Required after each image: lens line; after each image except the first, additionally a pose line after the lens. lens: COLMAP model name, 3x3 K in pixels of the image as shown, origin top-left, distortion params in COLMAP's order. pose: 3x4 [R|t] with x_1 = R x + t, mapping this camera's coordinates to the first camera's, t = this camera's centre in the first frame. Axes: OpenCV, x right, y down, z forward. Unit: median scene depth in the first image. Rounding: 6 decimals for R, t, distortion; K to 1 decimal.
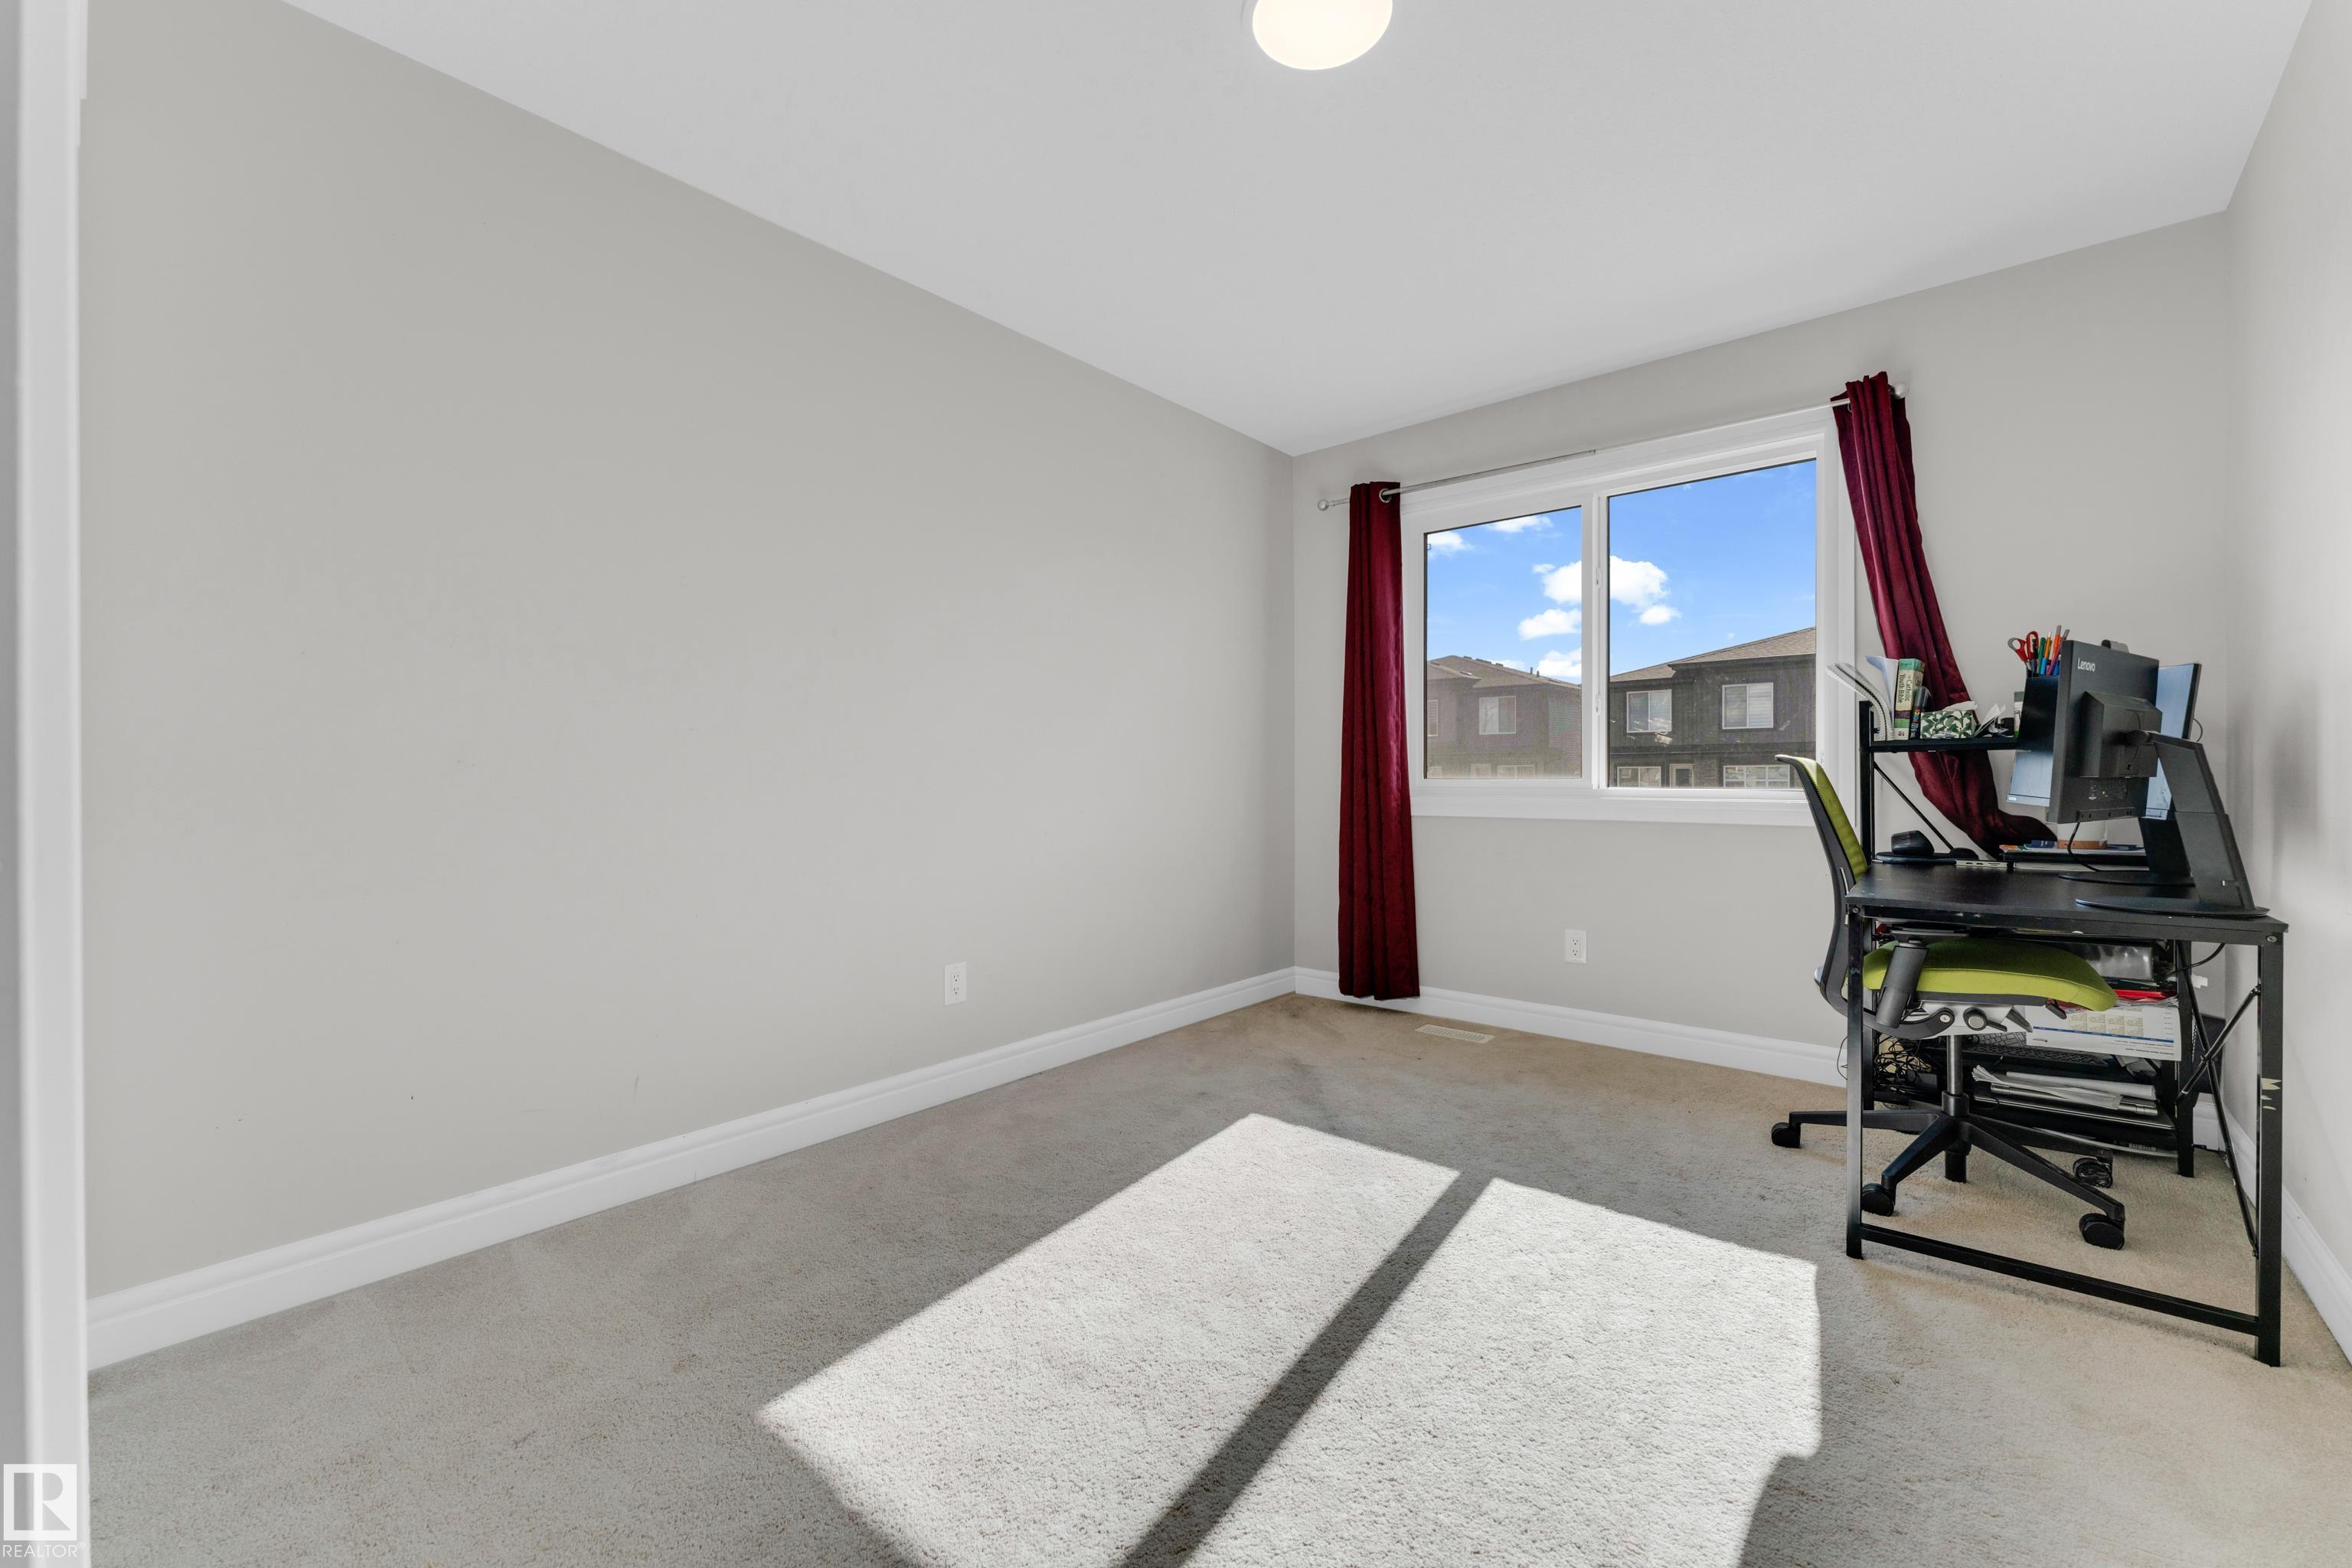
lens RADIAL K [[947.3, 0, 1183.4], [0, 947.3, 769.2], [0, 0, 1]] dist [0.000308, 0.000094]
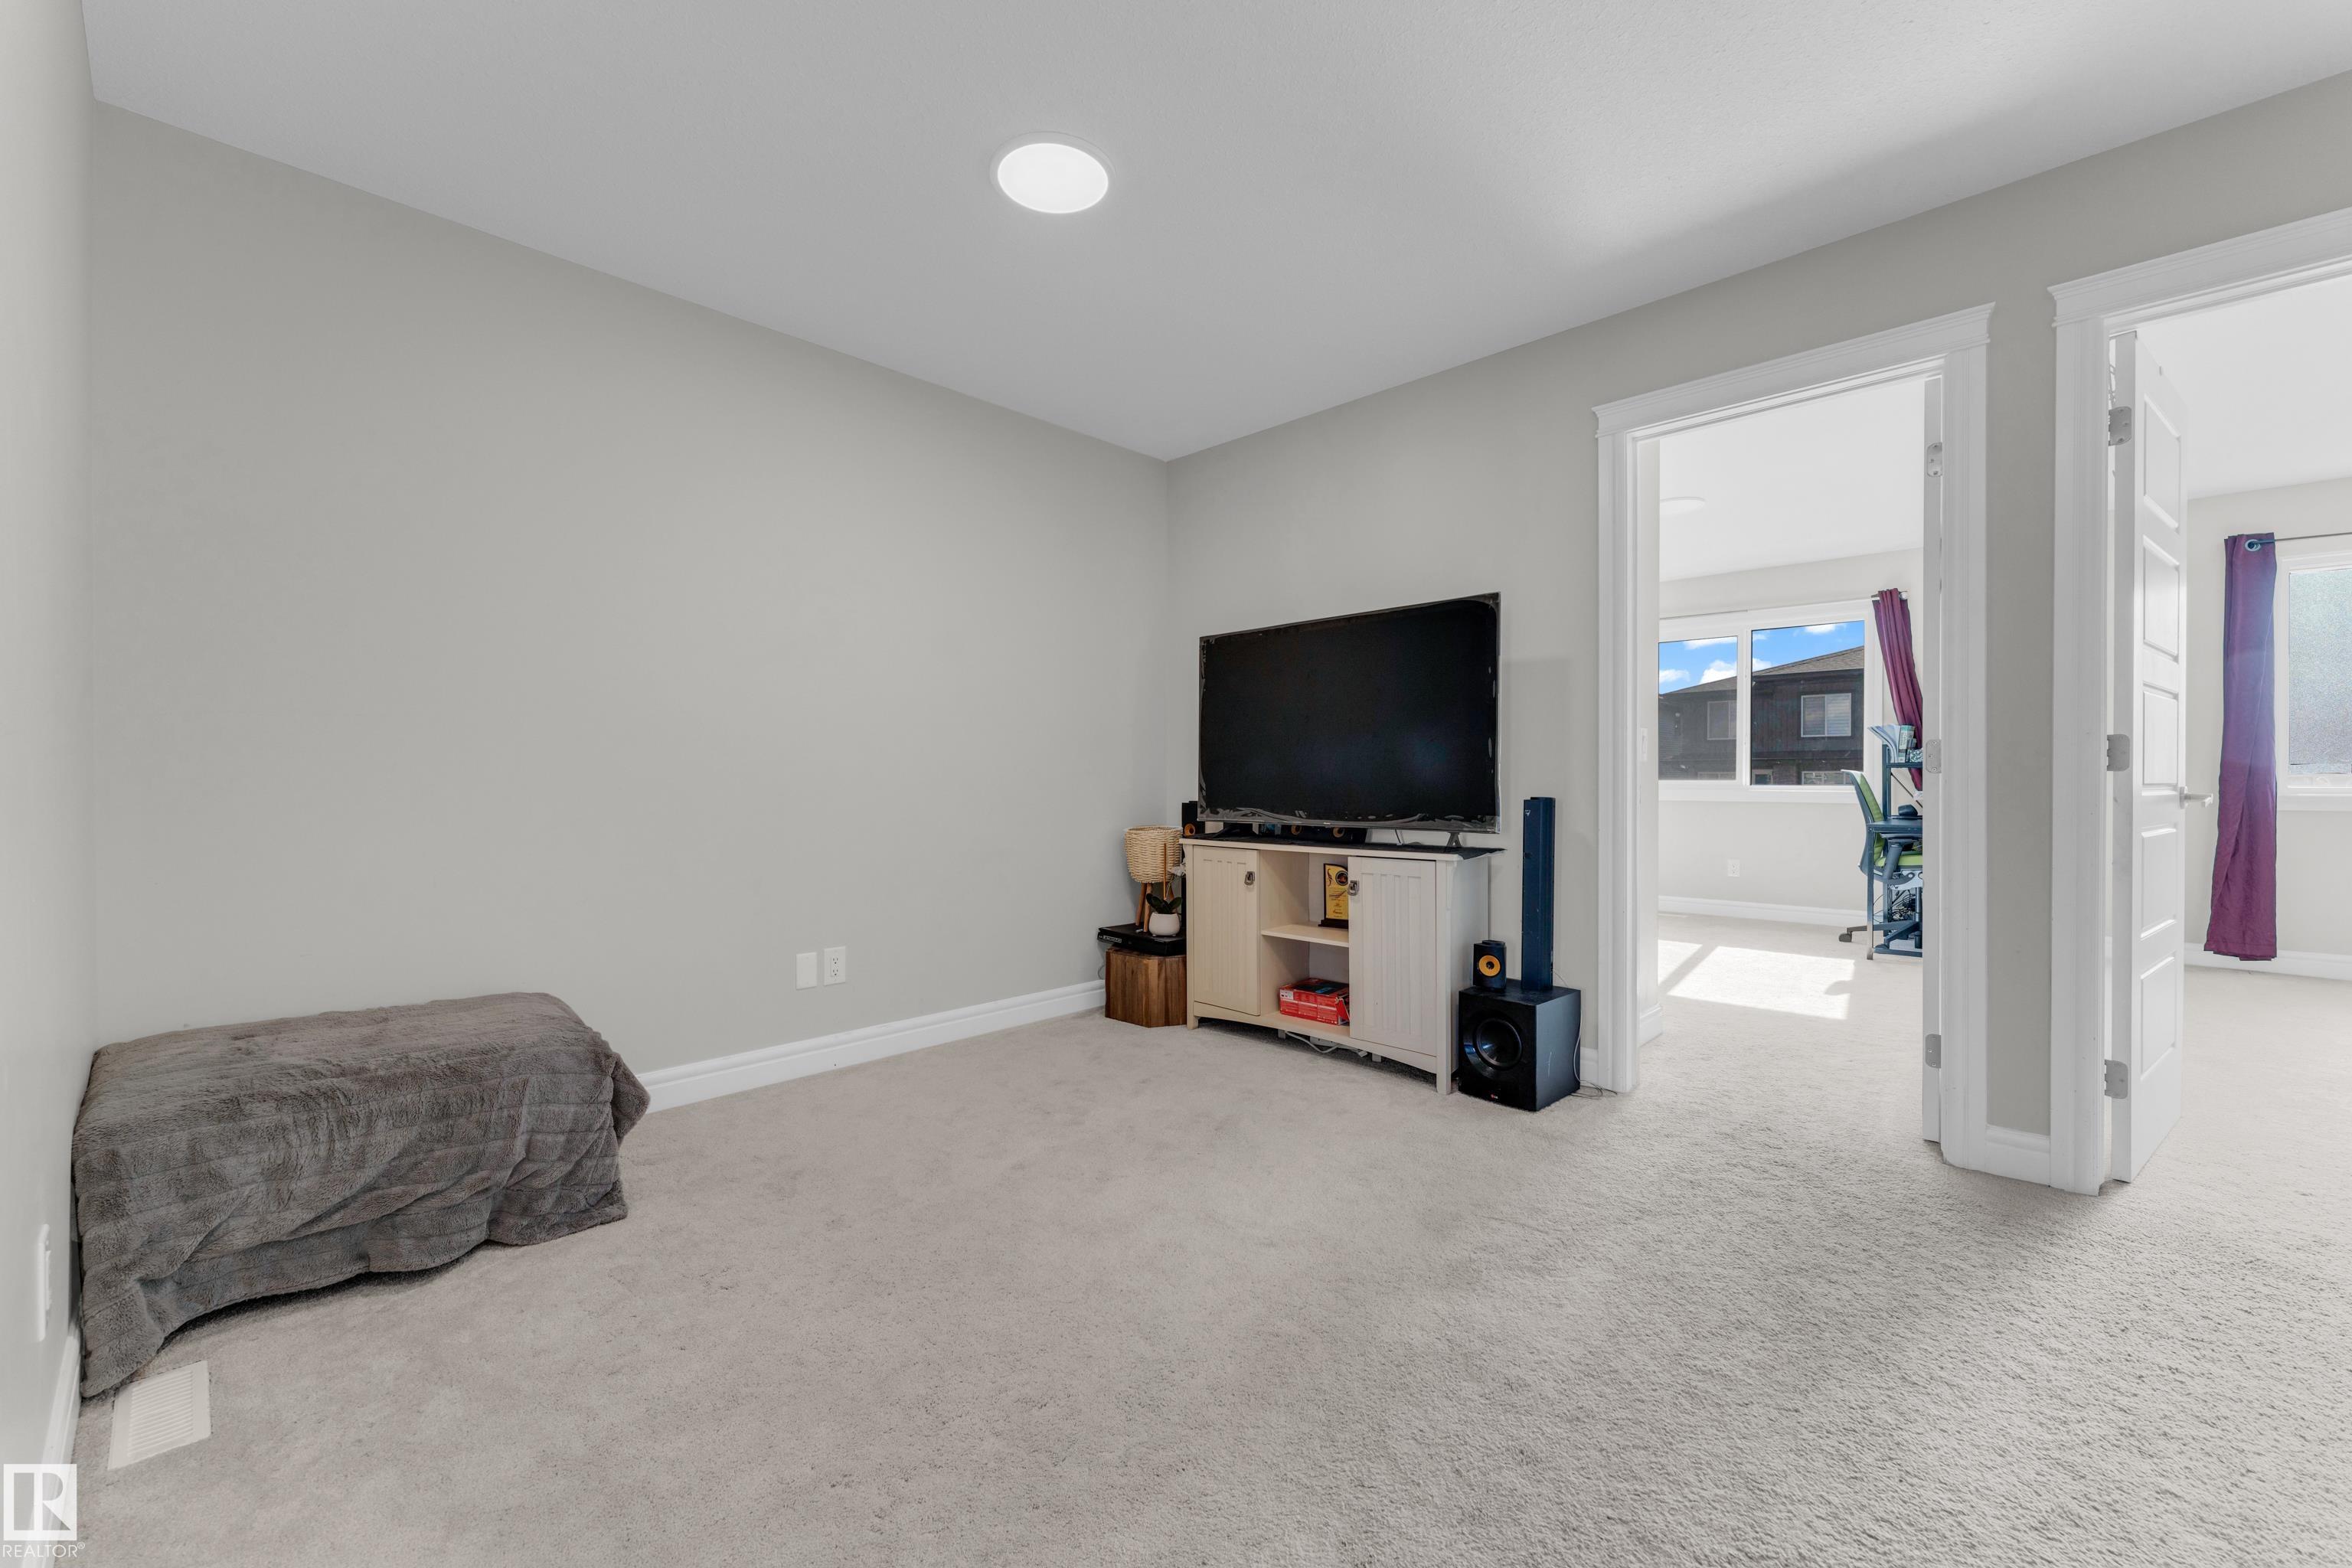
lens RADIAL K [[947.3, 0, 1169.8], [0, 947.3, 783.6], [0, 0, 1]] dist [0.000308, 0.000094]
pose [[0.997688, -0.004779, -0.067794, -0.744128], [0.005766, 0.999880, 0.014371, -0.023131], [0.067717, -0.014729, 0.997596, -1.237407]]
